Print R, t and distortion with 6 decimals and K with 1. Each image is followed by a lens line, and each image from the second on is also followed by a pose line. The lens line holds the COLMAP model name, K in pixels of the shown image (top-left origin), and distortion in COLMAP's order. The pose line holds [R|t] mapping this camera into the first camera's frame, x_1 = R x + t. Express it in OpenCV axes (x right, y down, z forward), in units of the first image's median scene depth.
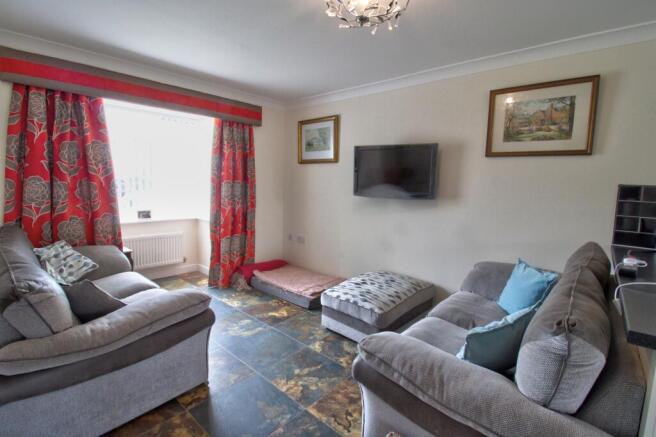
lens RADIAL K [[305.7, 0, 329.7], [0, 305.7, 212.6], [0, 0, 1]] dist [-0.002335, -0.009942]
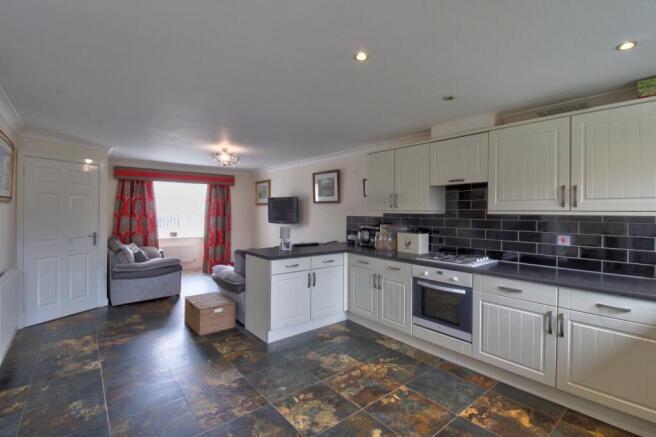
lens RADIAL K [[305.7, 0, 329.9], [0, 305.7, 212.9], [0, 0, 1]] dist [-0.002335, -0.009942]
pose [[0.987259, -0.017921, -0.158107, 0.938571], [0.002415, 0.995211, -0.097723, 0.088767], [0.159101, 0.096096, 0.982574, -1.035115]]
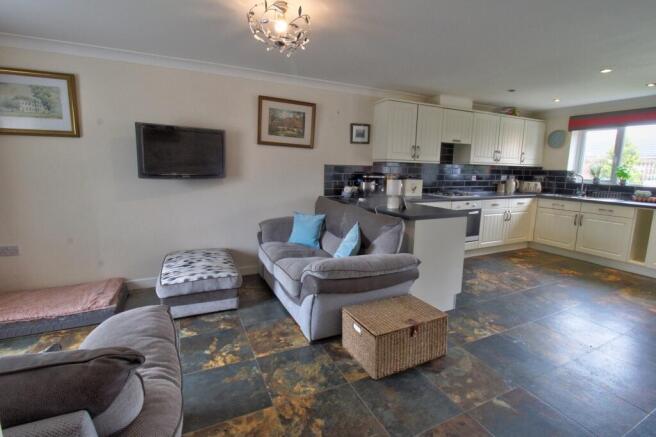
lens RADIAL K [[305.7, 0, 330.0], [0, 305.7, 215.7], [0, 0, 1]] dist [-0.002335, -0.009942]
pose [[0.384467, -0.162537, 0.908717, -0.650325], [0.082556, 0.986487, 0.141519, -0.034998], [-0.919440, 0.020611, 0.392690, 0.168437]]
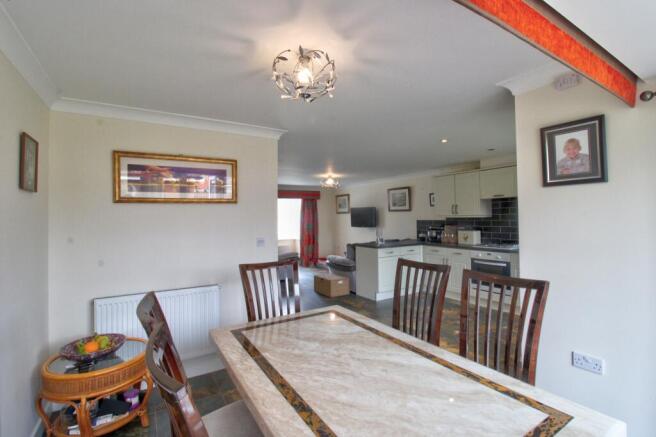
lens RADIAL K [[305.7, 0, 329.2], [0, 305.7, 213.4], [0, 0, 1]] dist [-0.002335, -0.009942]
pose [[0.955978, -0.045620, -0.289871, 0.790973], [0.012459, 0.993261, -0.115231, 0.154425], [0.293174, 0.106547, 0.950104, -1.836317]]
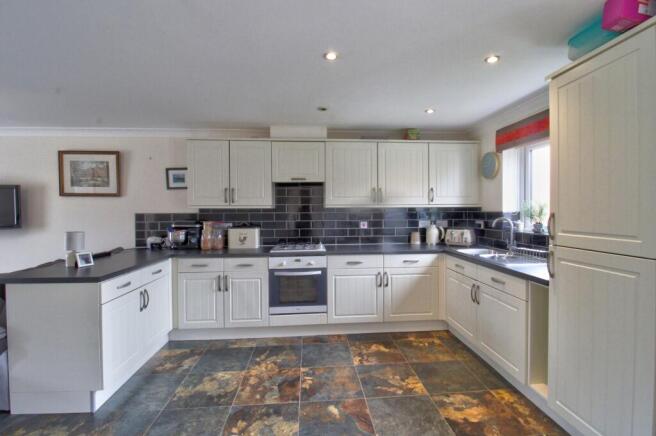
lens RADIAL K [[305.7, 0, 332.9], [0, 305.7, 212.7], [0, 0, 1]] dist [-0.002335, -0.009942]
pose [[0.692943, -0.036923, 0.720046, 0.367645], [0.094907, 0.994669, -0.040329, 0.068084], [-0.714719, 0.096283, 0.692753, -0.844900]]
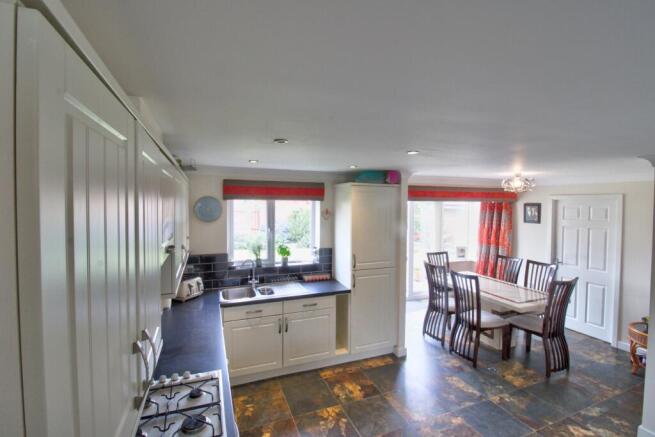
lens RADIAL K [[305.2, 0, 330.1], [0, 305.2, 216.5], [0, 0, 1]] dist [-0.002335, -0.009942]
pose [[-0.897216, -0.047056, 0.439078, 0.732782], [0.014894, 0.990516, 0.136589, -0.268922], [-0.441341, 0.129090, -0.888006, 0.532101]]
